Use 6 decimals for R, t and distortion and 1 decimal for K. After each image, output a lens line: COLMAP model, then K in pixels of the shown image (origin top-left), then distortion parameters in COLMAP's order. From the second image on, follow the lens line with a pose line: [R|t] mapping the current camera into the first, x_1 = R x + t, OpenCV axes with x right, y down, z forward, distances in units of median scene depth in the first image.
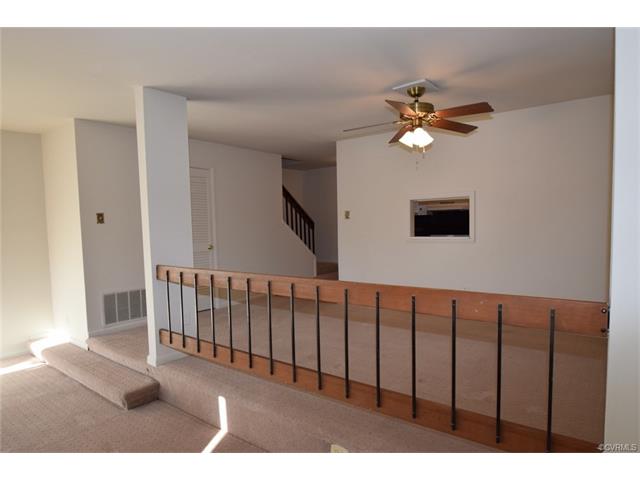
lens RADIAL K [[380.4, 0, 323.6], [0, 380.4, 244.4], [0, 0, 1]] dist [-0.000471, -0.000772]
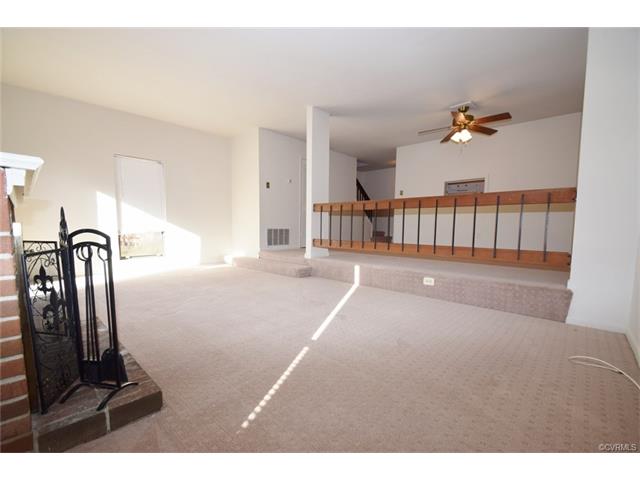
lens RADIAL K [[282.9, 0, 320.3], [0, 282.9, 250.0], [0, 0, 1]] dist [0.023012, -0.016196]
pose [[0.996294, 0.040151, -0.076070, -0.291095], [-0.039591, 0.999177, 0.008850, 0.265897], [0.076363, -0.005806, 0.997063, -0.377641]]
